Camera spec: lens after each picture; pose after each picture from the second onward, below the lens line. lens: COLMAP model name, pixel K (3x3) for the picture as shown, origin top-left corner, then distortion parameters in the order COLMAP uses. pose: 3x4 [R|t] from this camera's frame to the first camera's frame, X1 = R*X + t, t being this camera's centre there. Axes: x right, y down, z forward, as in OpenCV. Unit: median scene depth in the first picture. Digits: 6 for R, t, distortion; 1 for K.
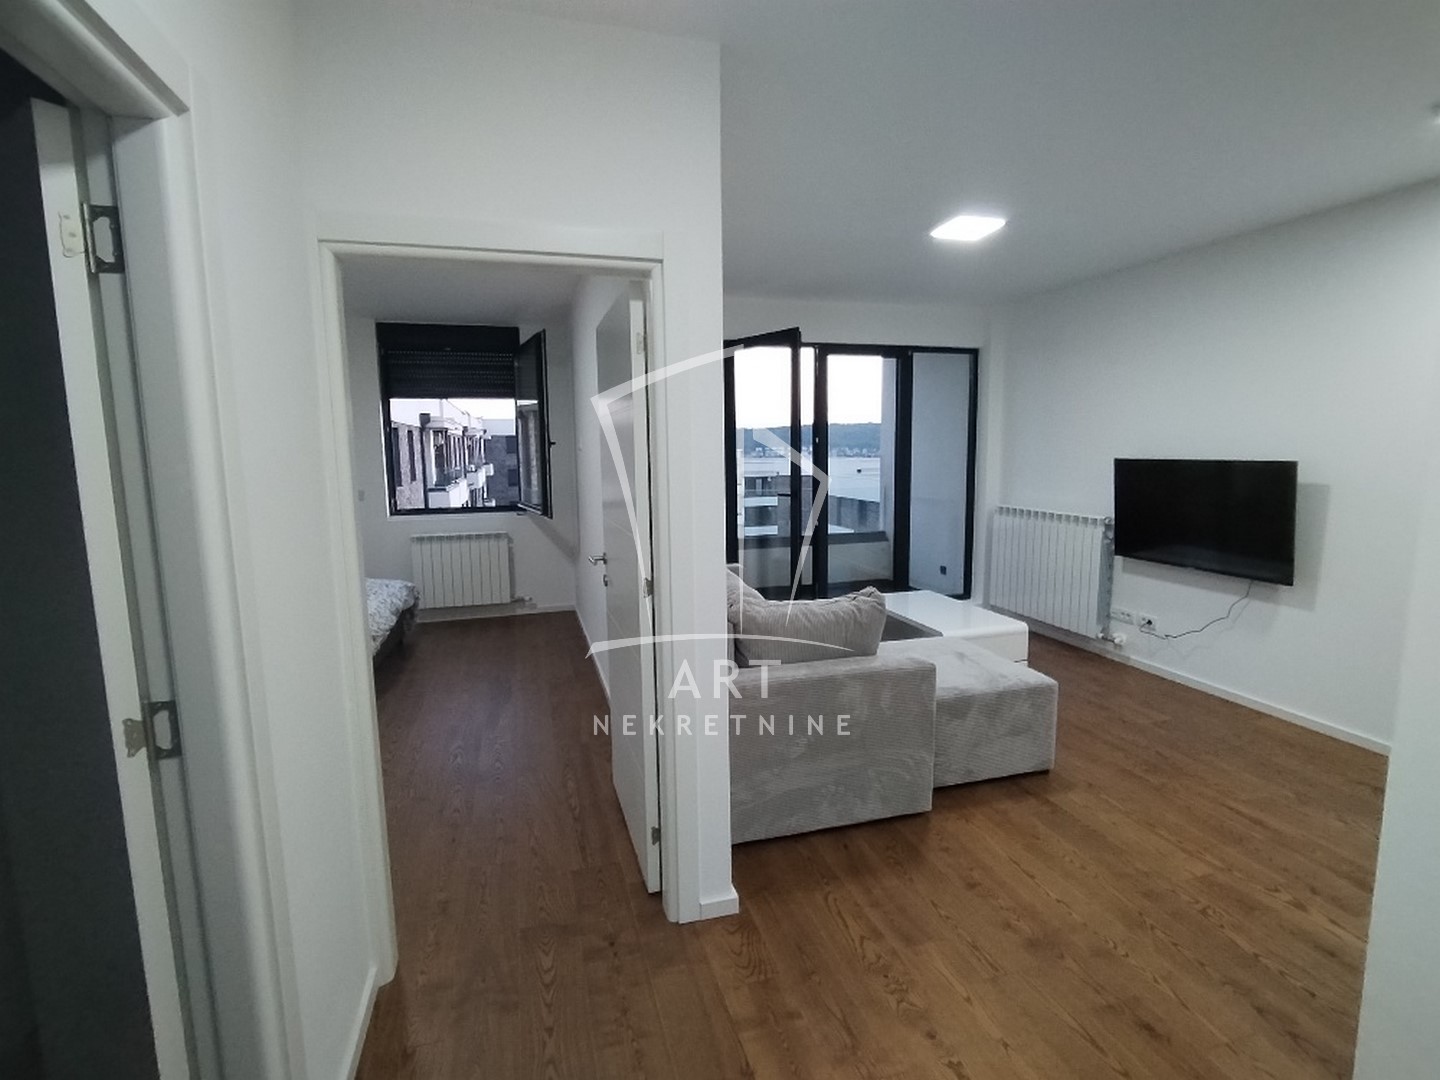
lens RADIAL K [[694.4, 0, 716.9], [0, 694.4, 539.7], [0, 0, 1]] dist [-0.001797, -0.000149]
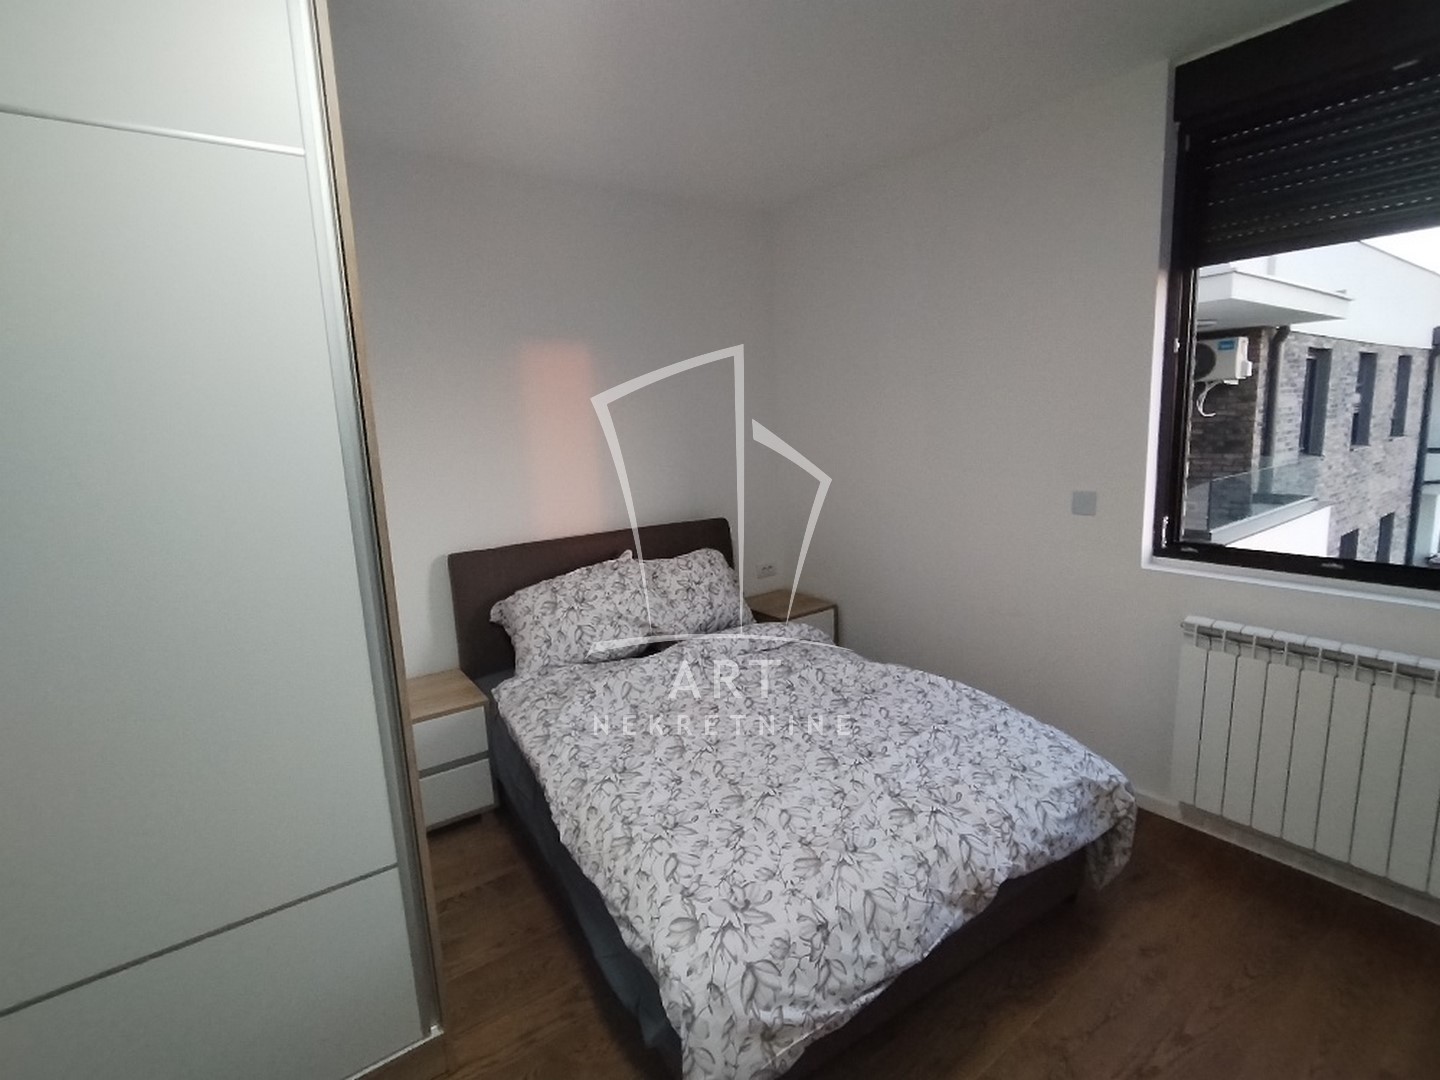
lens RADIAL K [[694.4, 0, 716.2], [0, 694.4, 530.7], [0, 0, 1]] dist [-0.001797, -0.000149]
pose [[0.352987, 0.154193, -0.922835, -0.179009], [-0.090193, 0.987341, 0.130472, -0.080879], [0.931271, 0.037179, 0.362426, 0.603811]]
